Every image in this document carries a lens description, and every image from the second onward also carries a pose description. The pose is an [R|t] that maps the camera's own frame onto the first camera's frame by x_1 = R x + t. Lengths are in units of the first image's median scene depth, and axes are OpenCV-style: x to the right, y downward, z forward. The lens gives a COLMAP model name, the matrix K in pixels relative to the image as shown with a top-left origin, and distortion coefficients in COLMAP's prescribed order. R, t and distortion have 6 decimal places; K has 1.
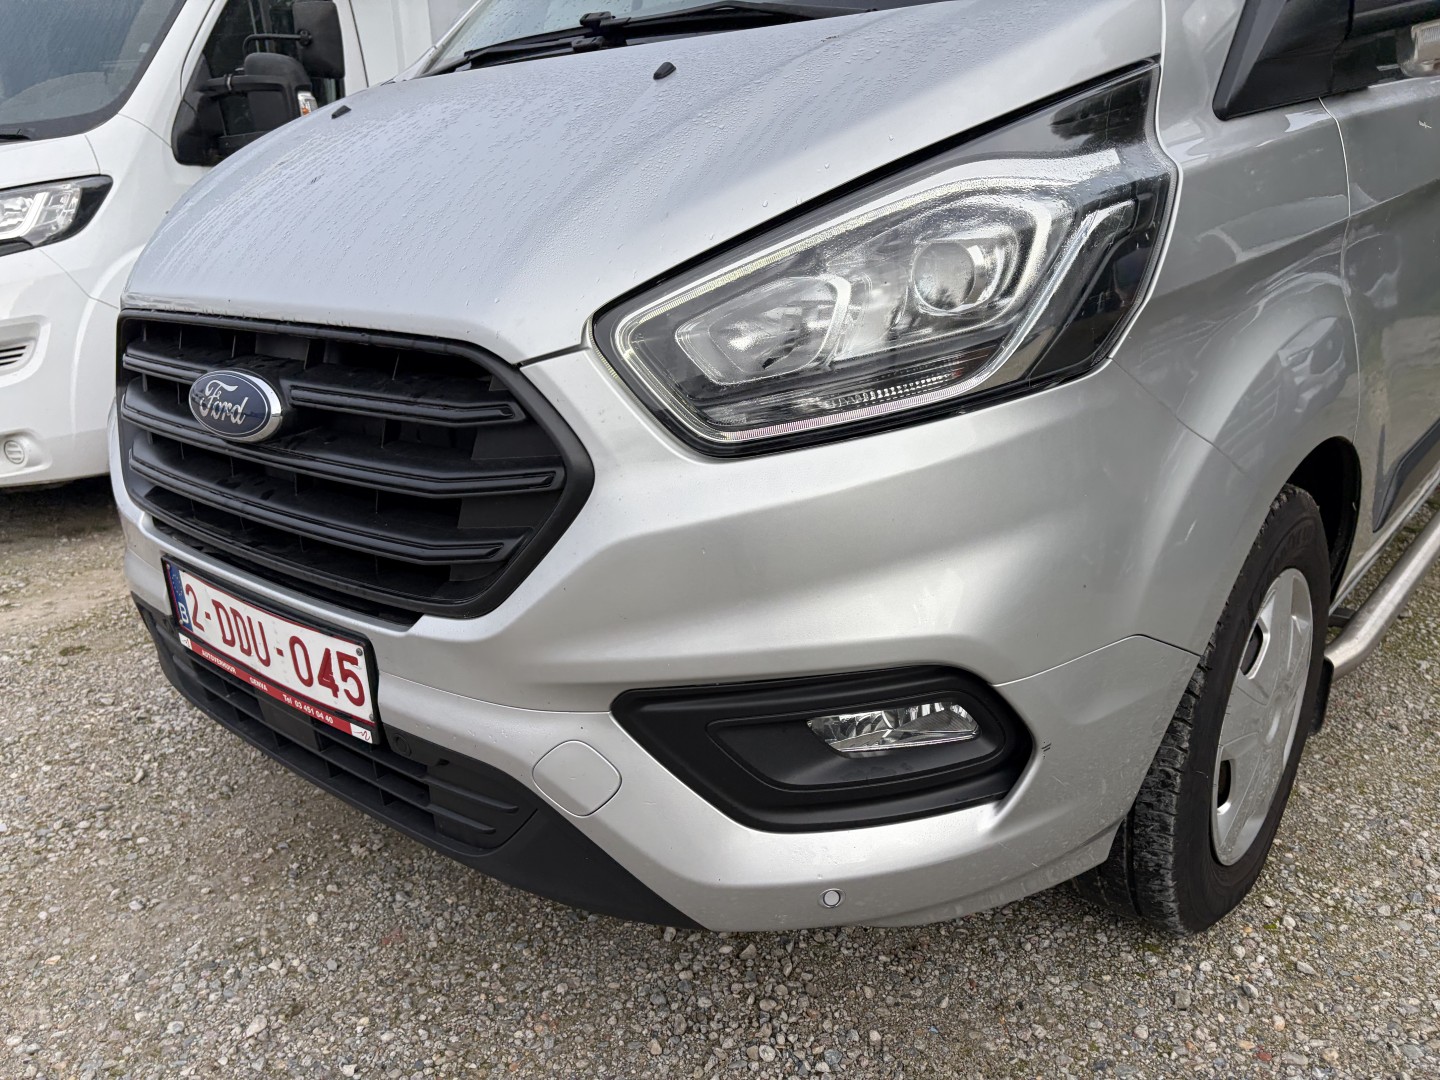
lens RADIAL K [[1081.5, 0, 702.4], [0, 1081.5, 515.8], [0, 0, 1]] dist [0.064948, -0.065557]
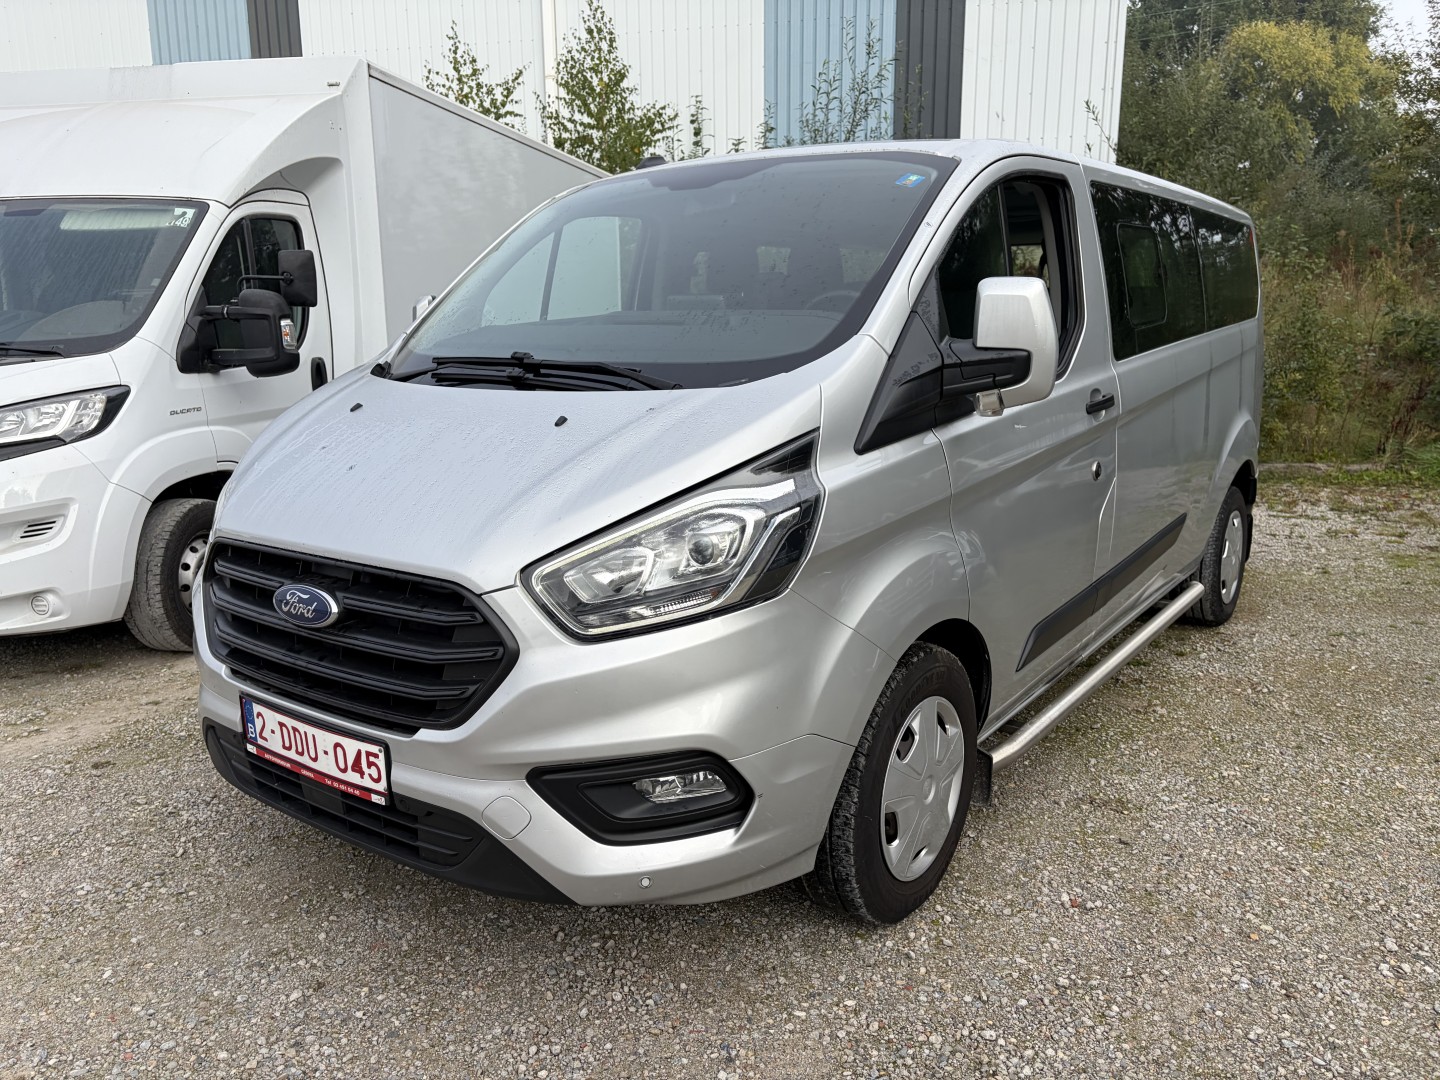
lens RADIAL K [[1081.5, 0, 688.8], [0, 1081.5, 520.3], [0, 0, 1]] dist [0.064948, -0.065557]
pose [[0.997615, 0.004522, 0.068882, 0.051324], [0.002801, 0.994379, -0.105845, -0.051090], [-0.068973, 0.105785, 0.991994, -0.740255]]
